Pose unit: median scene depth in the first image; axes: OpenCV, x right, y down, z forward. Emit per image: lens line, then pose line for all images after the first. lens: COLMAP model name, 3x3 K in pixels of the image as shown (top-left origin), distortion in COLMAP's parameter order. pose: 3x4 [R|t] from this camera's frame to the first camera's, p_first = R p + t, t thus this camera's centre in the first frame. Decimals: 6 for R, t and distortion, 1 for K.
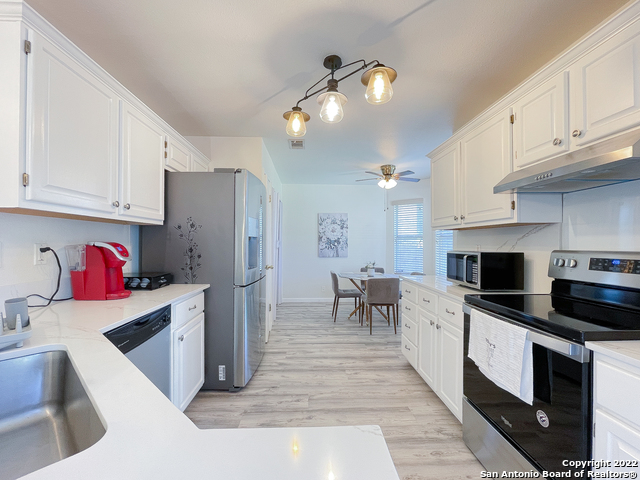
lens RADIAL K [[286.7, 0, 319.1], [0, 286.7, 241.7], [0, 0, 1]] dist [-0.008193, 0.000374]
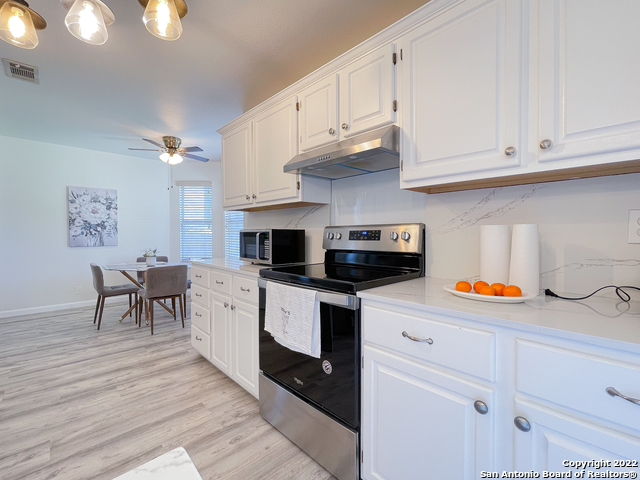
lens RADIAL K [[288.9, 0, 318.9], [0, 288.9, 235.9], [0, 0, 1]] dist [-0.004423, 0.000671]
pose [[0.758683, -0.011368, 0.651361, 0.006760], [0.002252, 0.999888, 0.014828, 0.040194], [-0.651456, -0.009783, 0.758623, 0.075469]]
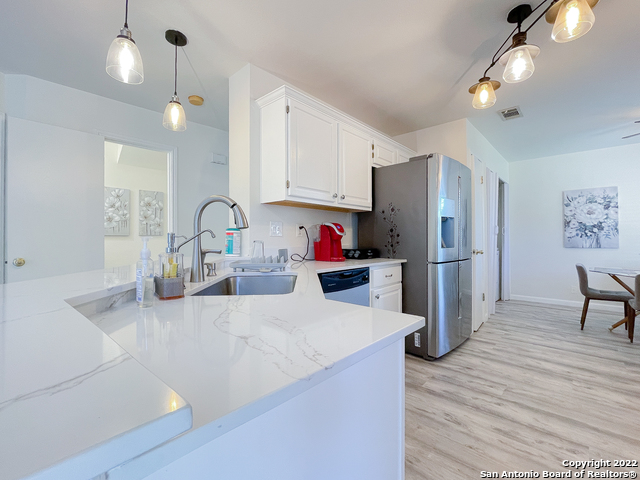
lens RADIAL K [[288.9, 0, 318.9], [0, 288.9, 235.9], [0, 0, 1]] dist [-0.004423, 0.000671]
pose [[0.709497, -0.011229, -0.704619, 0.185781], [0.006395, 0.999934, -0.009496, 0.061539], [0.704679, 0.002231, 0.709522, -0.070051]]
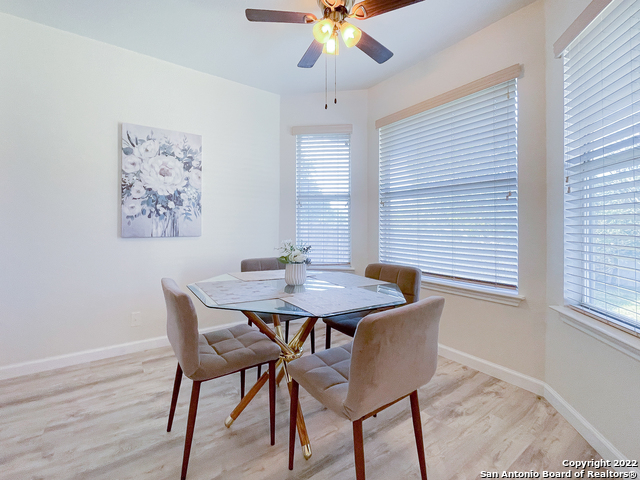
lens RADIAL K [[301.2, 0, 317.3], [0, 301.2, 225.2], [0, 0, 1]] dist [-0.002330, 0.000752]
pose [[0.849596, 0.007802, 0.527377, 0.022705], [-0.009749, 0.999952, 0.000912, 0.084662], [-0.527344, -0.005916, 0.849631, 1.266985]]
